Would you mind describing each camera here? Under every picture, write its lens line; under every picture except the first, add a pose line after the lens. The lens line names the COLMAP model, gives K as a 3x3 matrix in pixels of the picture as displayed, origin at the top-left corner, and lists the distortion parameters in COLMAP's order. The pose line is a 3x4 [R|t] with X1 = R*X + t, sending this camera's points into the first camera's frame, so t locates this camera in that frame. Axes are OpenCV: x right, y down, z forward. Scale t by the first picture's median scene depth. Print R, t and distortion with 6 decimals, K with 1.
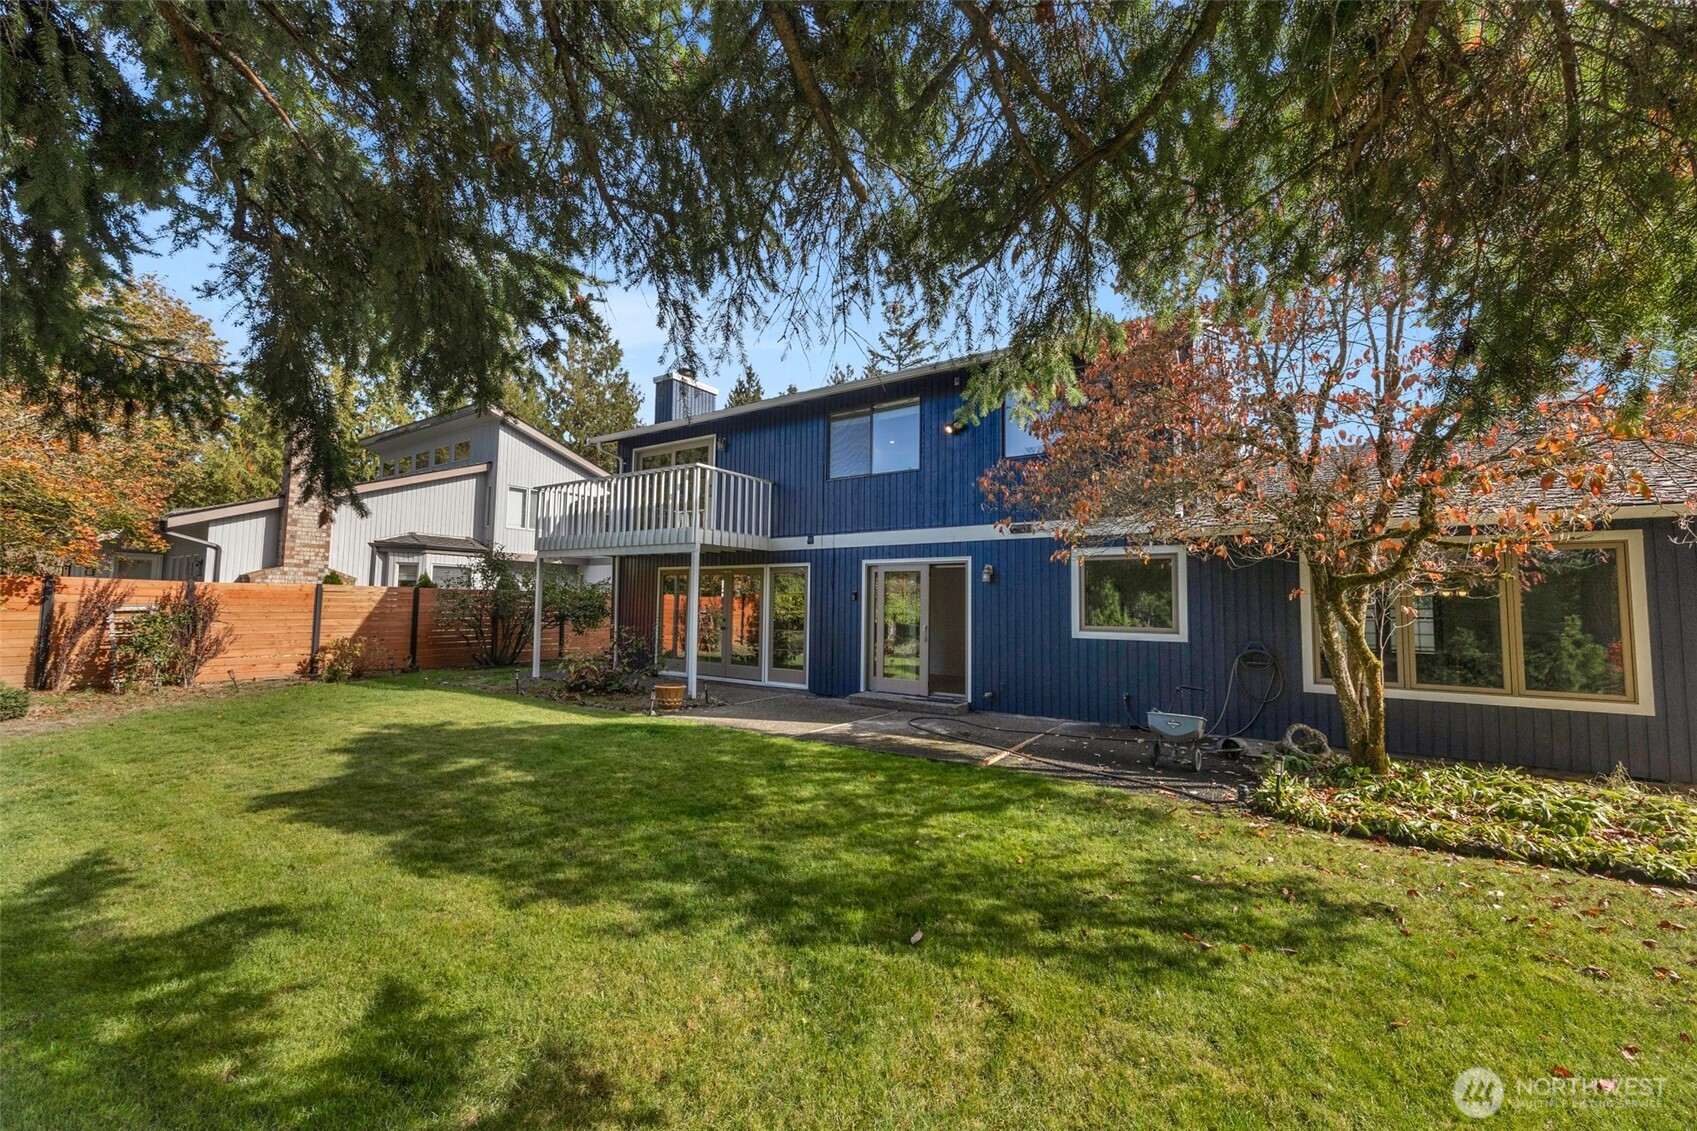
lens RADIAL K [[700.5, 0, 850.5], [0, 700.5, 546.1], [0, 0, 1]] dist [-0.006981, -0.000223]
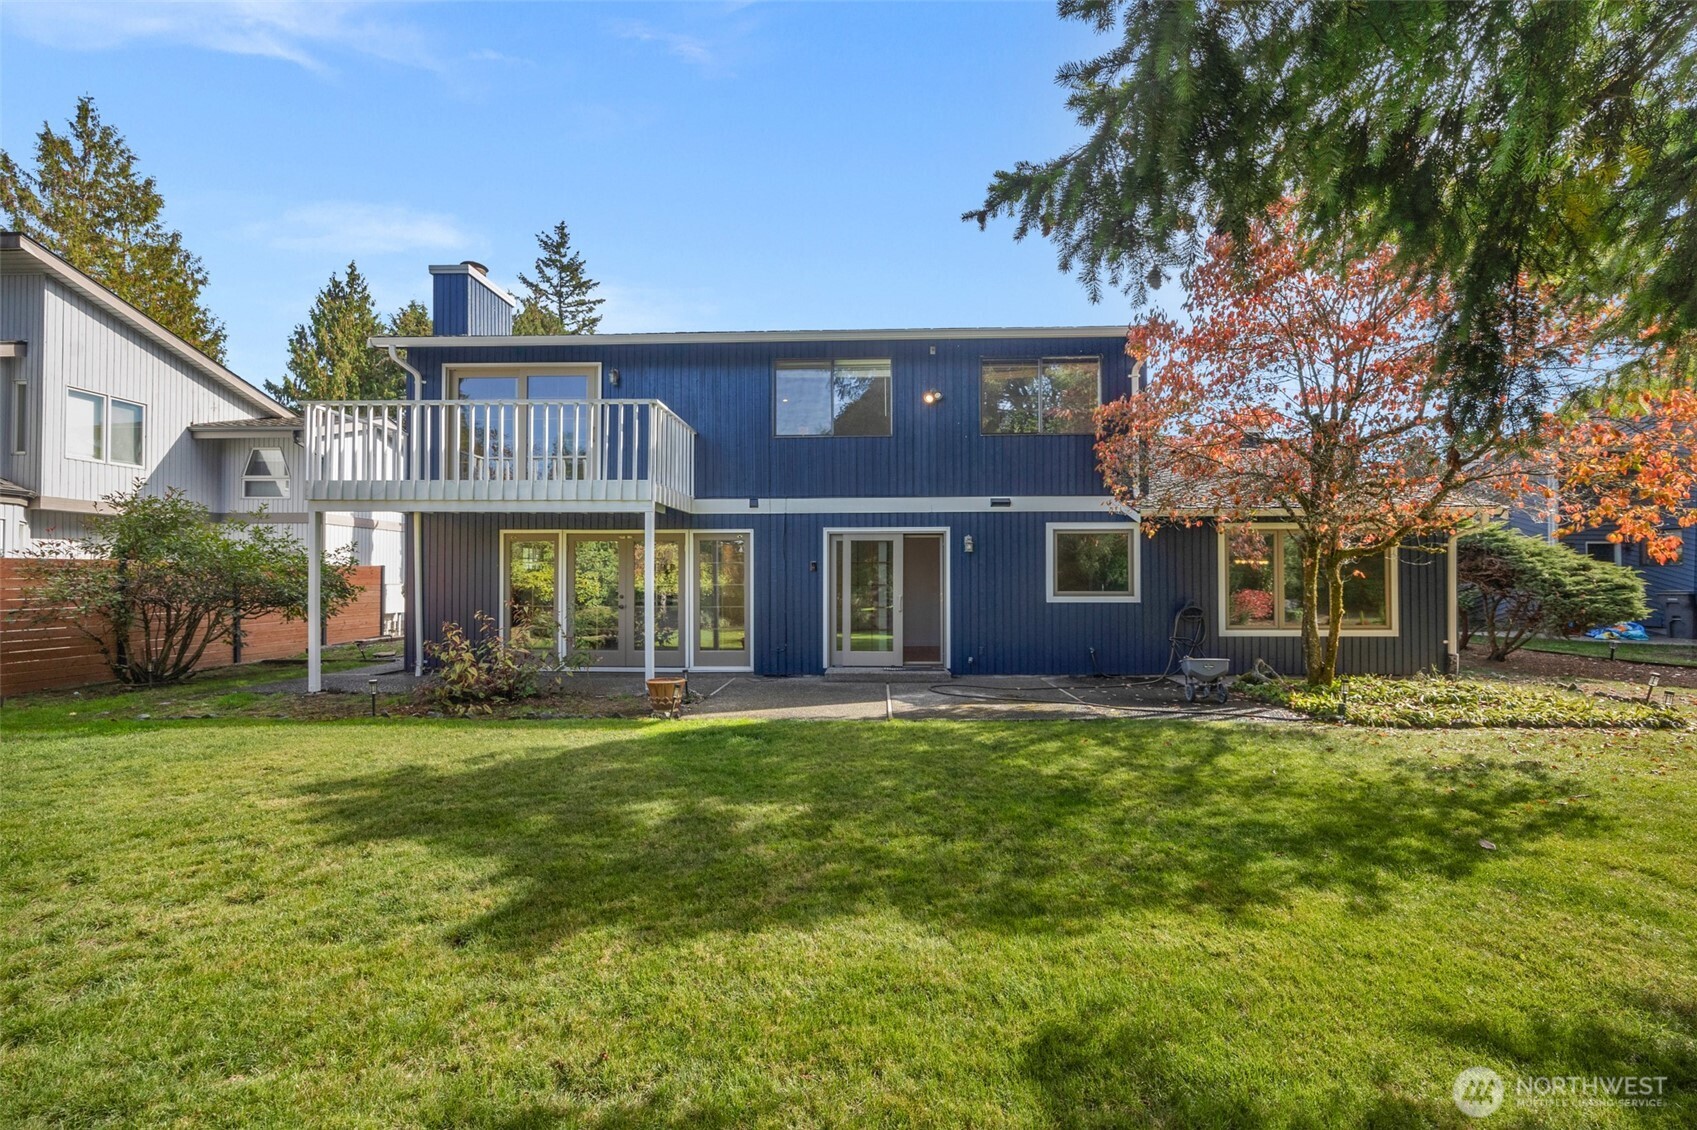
lens RADIAL K [[706.2, 0, 848.5], [0, 706.2, 565.0], [0, 0, 1]] dist [-0.001928, -0.000213]
pose [[0.828601, -0.004056, 0.559824, -0.548142], [-0.033977, 0.997766, 0.057518, 0.016357], [-0.558807, -0.066681, 0.826613, 0.233742]]
